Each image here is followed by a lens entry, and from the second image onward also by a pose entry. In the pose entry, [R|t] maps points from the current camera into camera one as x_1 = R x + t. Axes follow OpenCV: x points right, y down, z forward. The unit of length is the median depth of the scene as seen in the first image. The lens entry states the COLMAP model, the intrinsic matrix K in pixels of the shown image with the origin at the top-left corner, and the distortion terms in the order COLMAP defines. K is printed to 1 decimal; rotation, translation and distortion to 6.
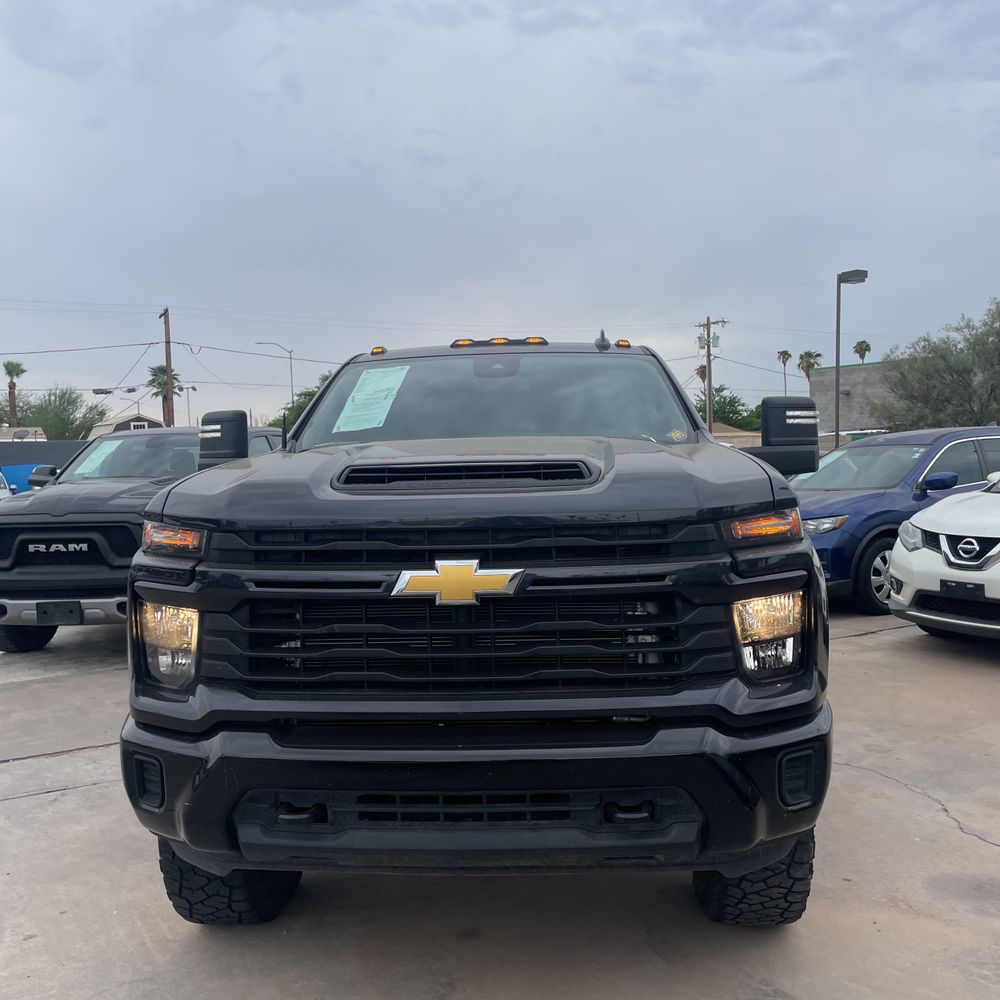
lens RADIAL K [[1021.3, 0, 503.0], [0, 1021.3, 500.7], [0, 0, 1]] dist [0.033109, 0.000000]
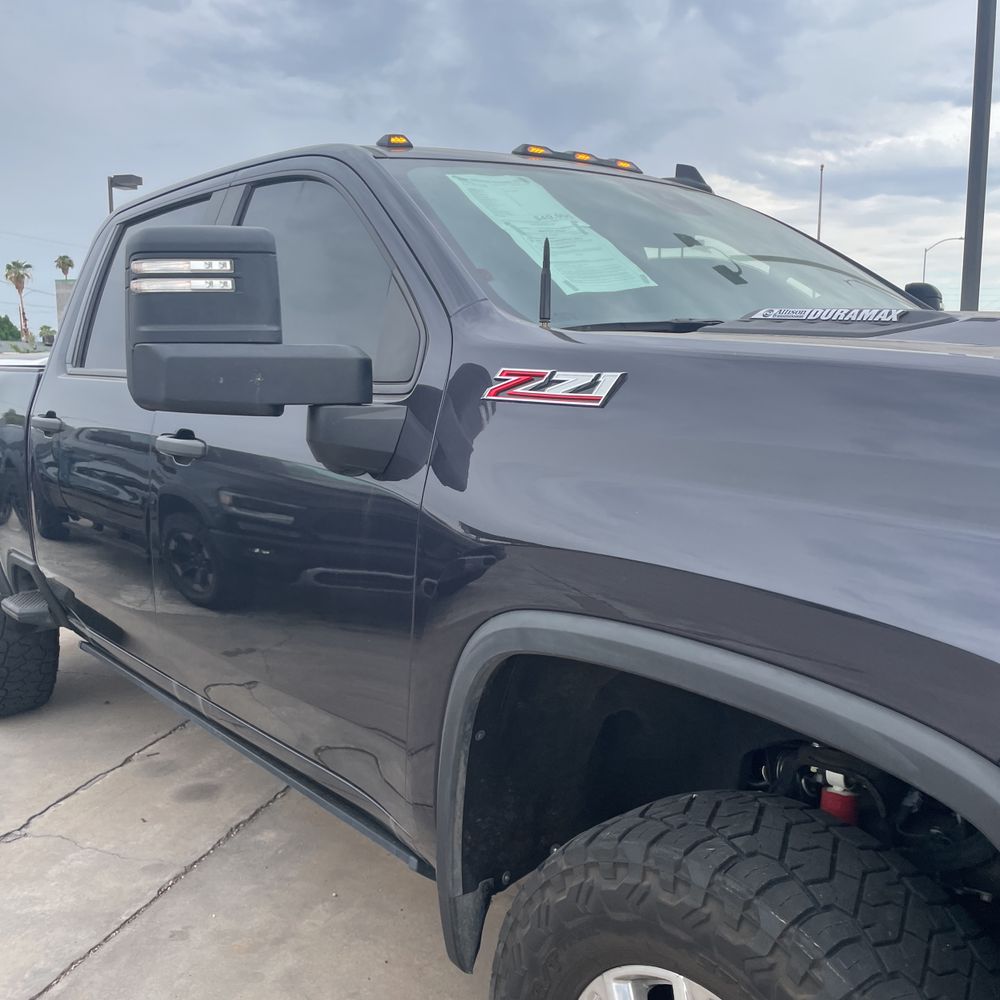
lens RADIAL K [[1021.3, 0, 515.5], [0, 1021.3, 486.6], [0, 0, 1]] dist [0.033109, 0.000000]
pose [[0.725614, -0.064946, 0.685030, -0.451273], [0.022963, 0.997267, 0.070224, -0.010549], [-0.687719, -0.035225, 0.725122, 0.595157]]
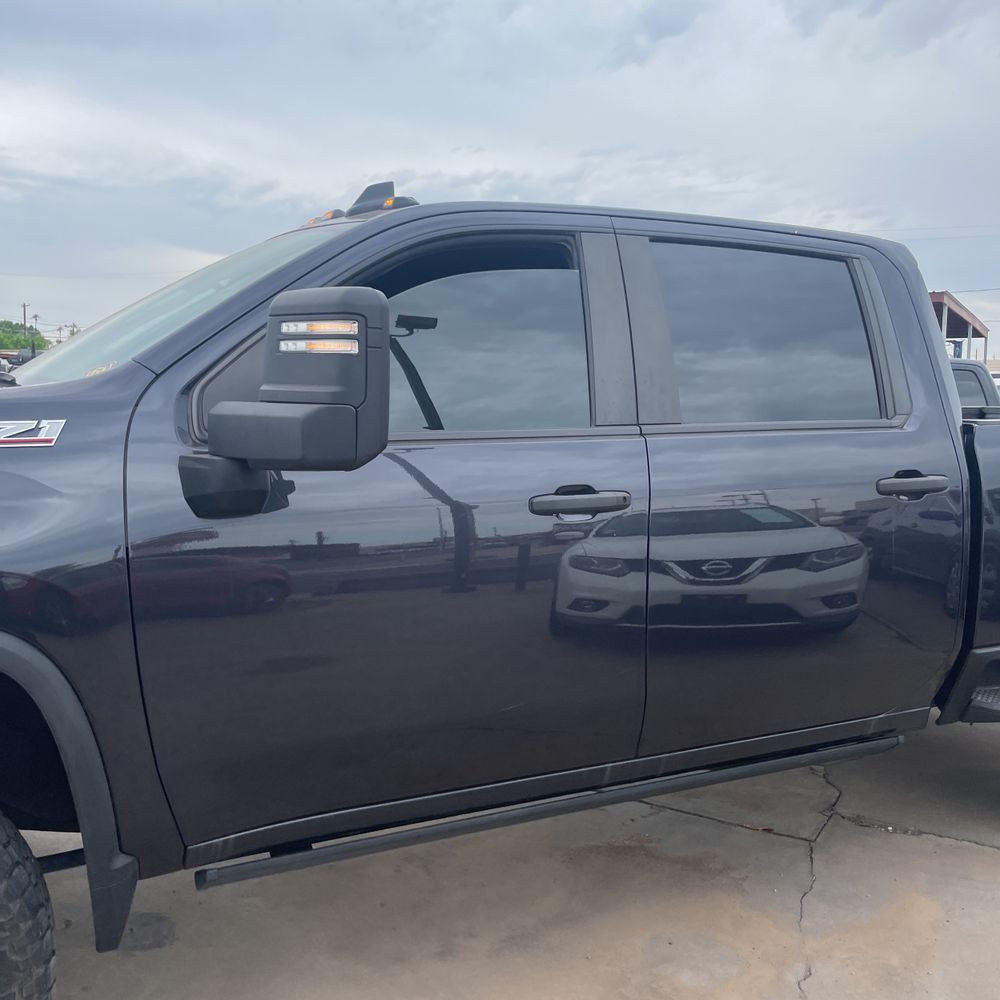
lens RADIAL K [[1021.3, 0, 496.5], [0, 1021.3, 507.2], [0, 0, 1]] dist [0.033109, 0.000000]
pose [[0.473111, 0.134136, -0.870732, 0.643328], [-0.072108, 0.990921, 0.113471, -0.060242], [0.878047, 0.009103, 0.478488, 0.796129]]
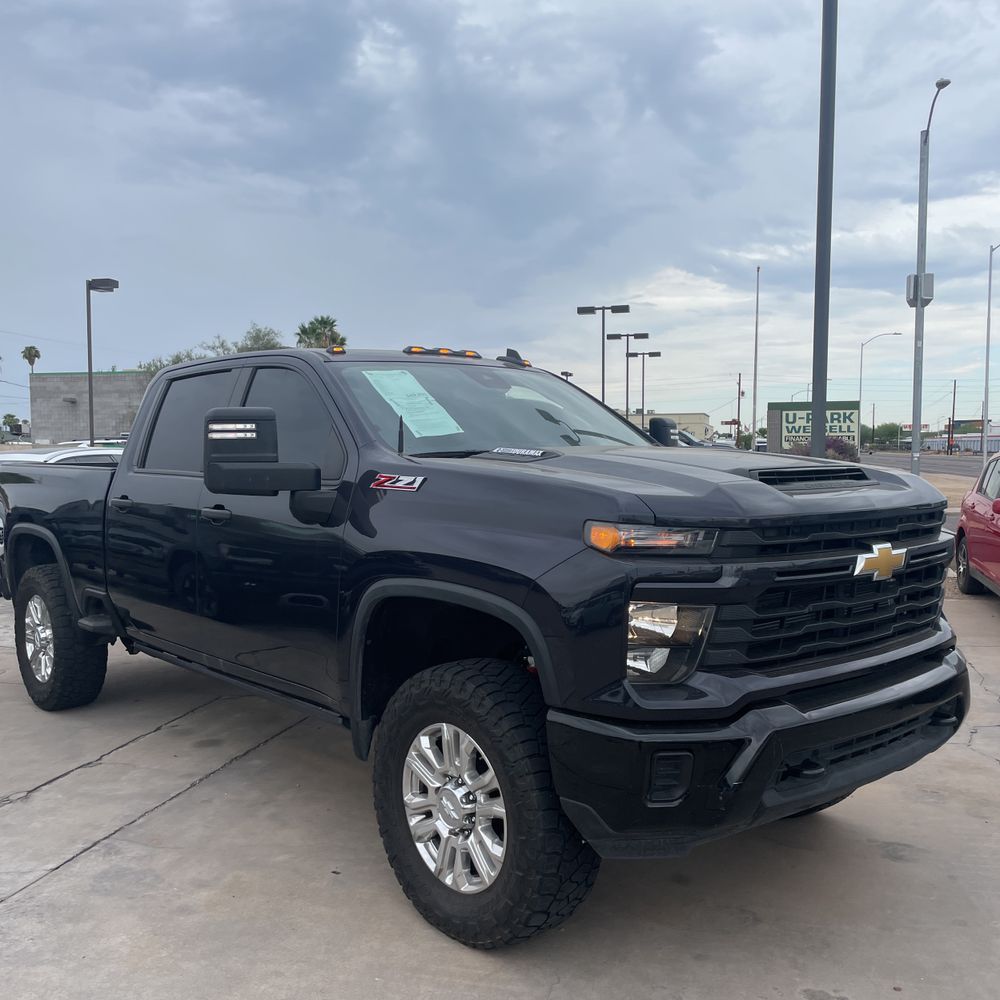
lens RADIAL K [[1021.3, 0, 495.3], [0, 1021.3, 504.9], [0, 0, 1]] dist [0.033109, 0.000000]
pose [[0.712785, -0.019736, 0.701105, -0.699227], [0.023956, 0.999706, 0.003787, -0.003768], [-0.700974, 0.014096, 0.713048, 0.231087]]
